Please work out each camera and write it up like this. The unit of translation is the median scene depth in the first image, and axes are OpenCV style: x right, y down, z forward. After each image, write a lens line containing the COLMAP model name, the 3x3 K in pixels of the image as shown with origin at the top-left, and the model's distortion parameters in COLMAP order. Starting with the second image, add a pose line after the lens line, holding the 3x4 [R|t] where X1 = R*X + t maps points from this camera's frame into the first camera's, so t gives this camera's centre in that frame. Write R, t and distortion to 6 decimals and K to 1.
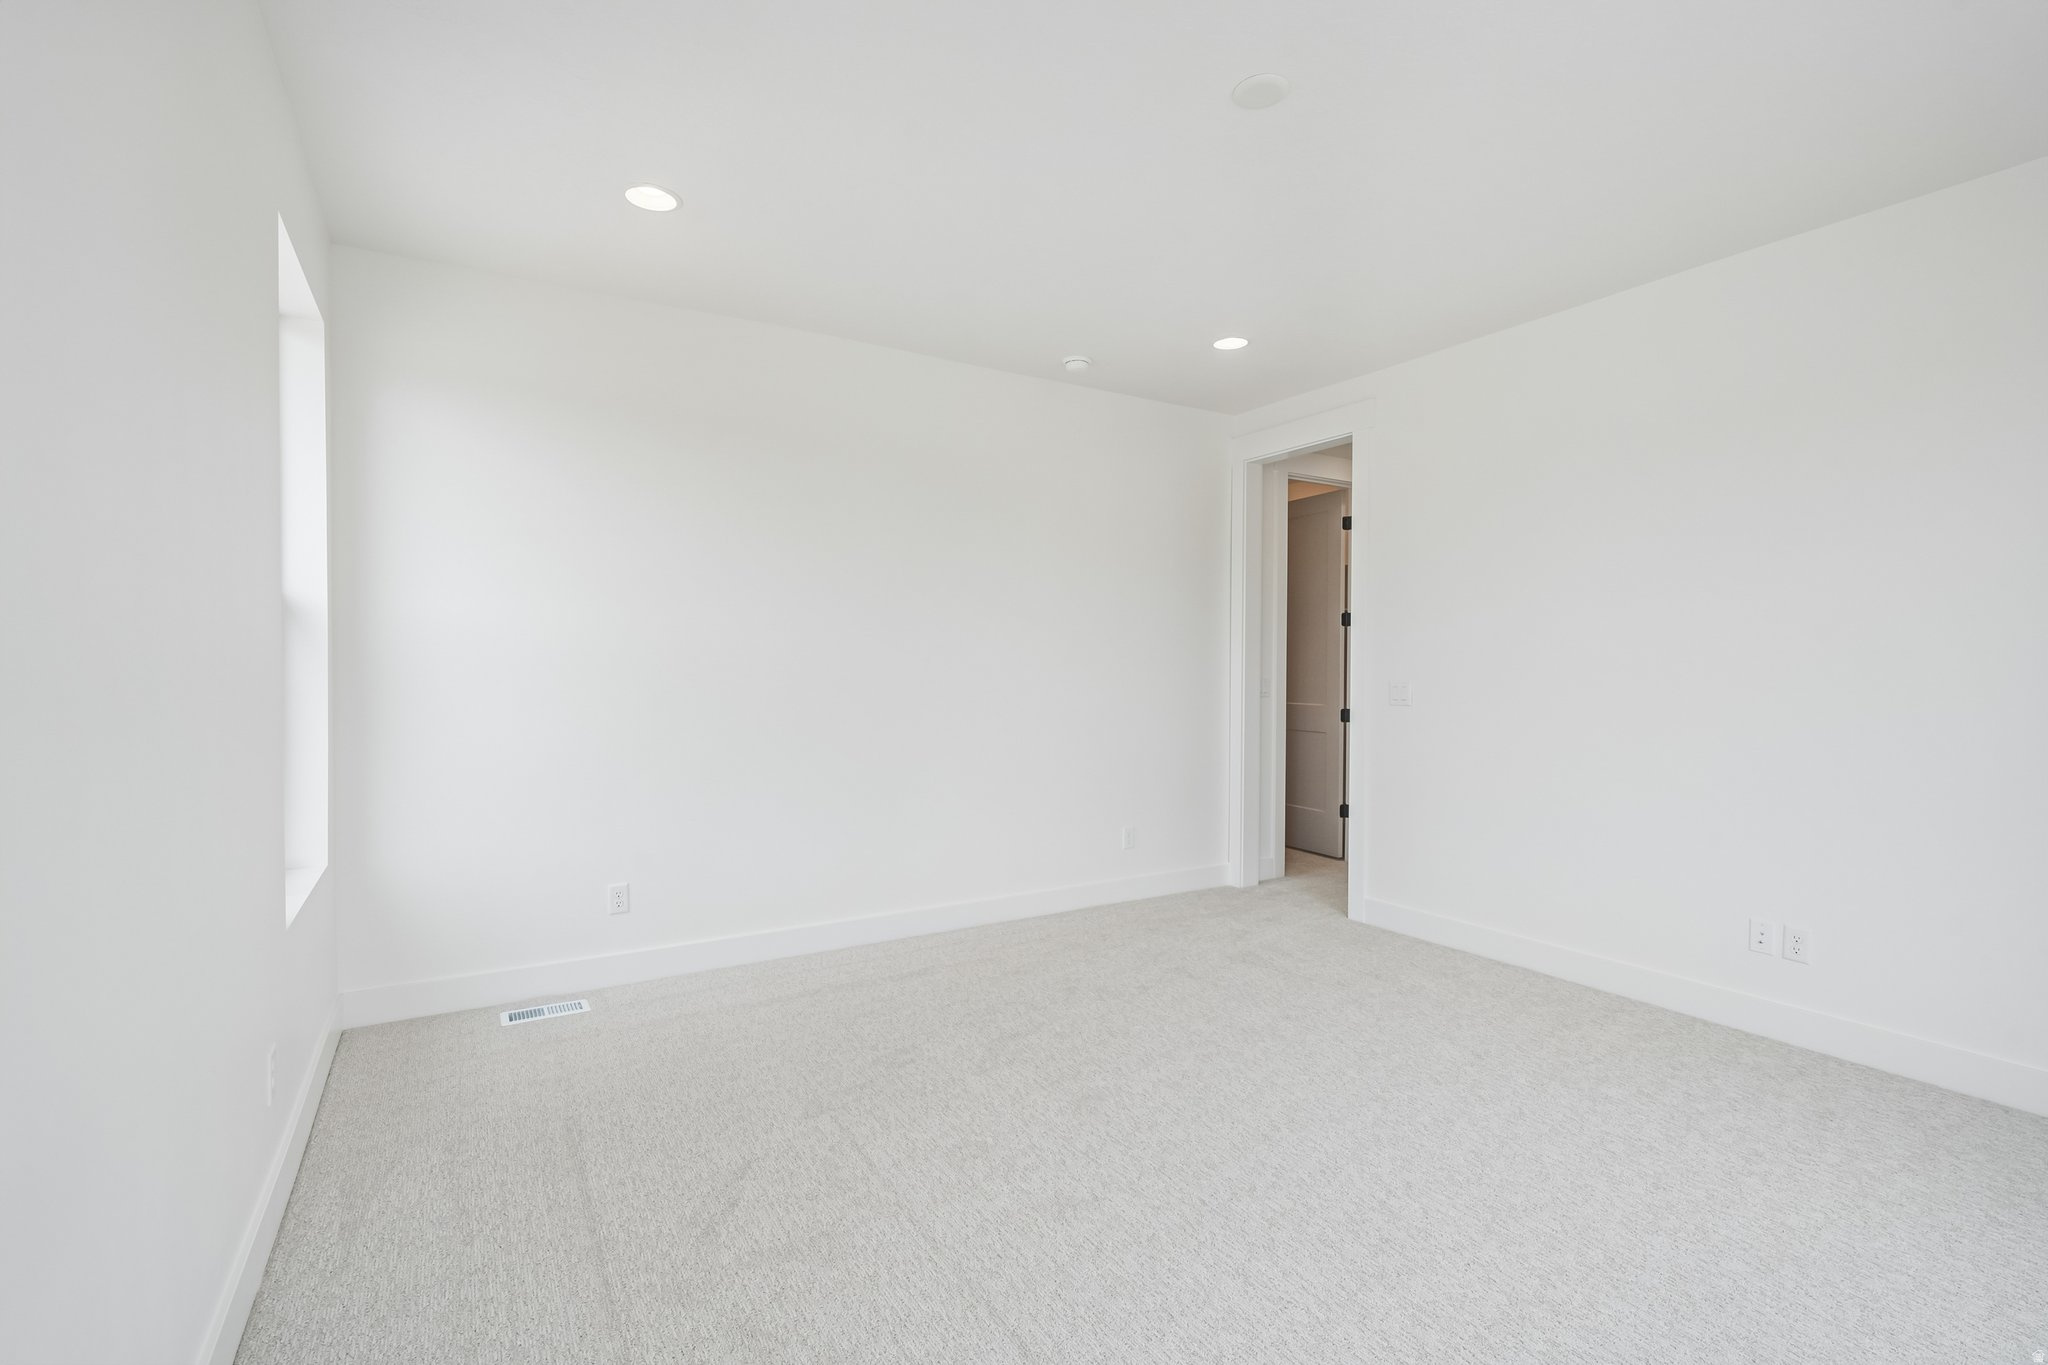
lens RADIAL K [[936.2, 0, 1017.9], [0, 936.2, 667.8], [0, 0, 1]] dist [-0.000704, 0.001672]
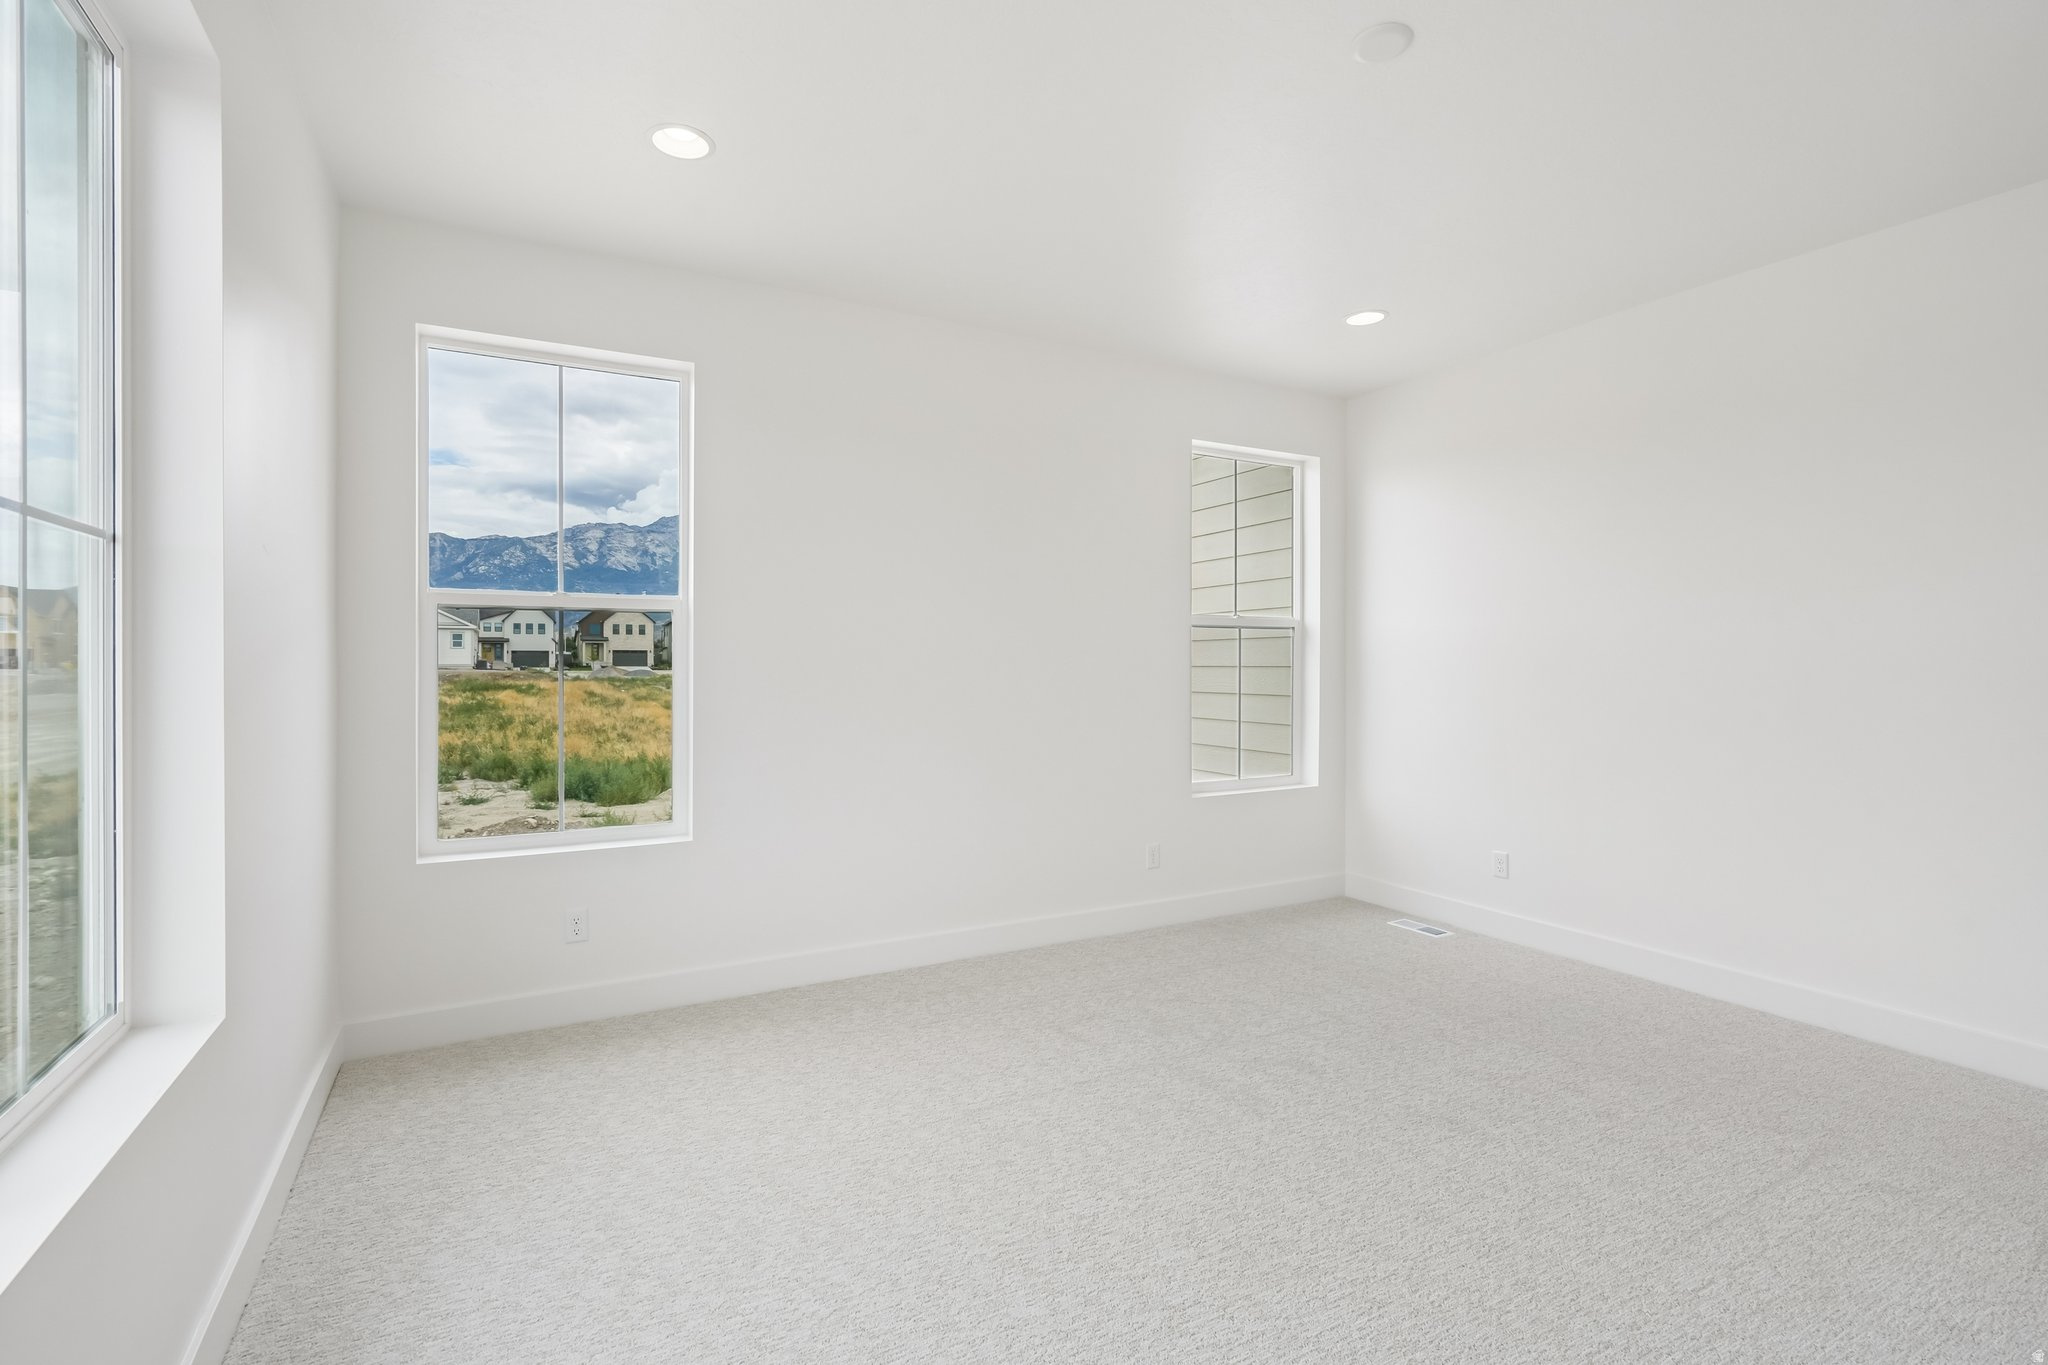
lens RADIAL K [[936.2, 0, 1017.9], [0, 936.2, 667.8], [0, 0, 1]] dist [-0.000704, 0.001672]
pose [[-0.043981, -0.000742, -0.999032, 0.808601], [-0.006896, 0.999976, -0.000440, 0.007869], [0.999009, 0.006870, -0.043985, 0.481772]]
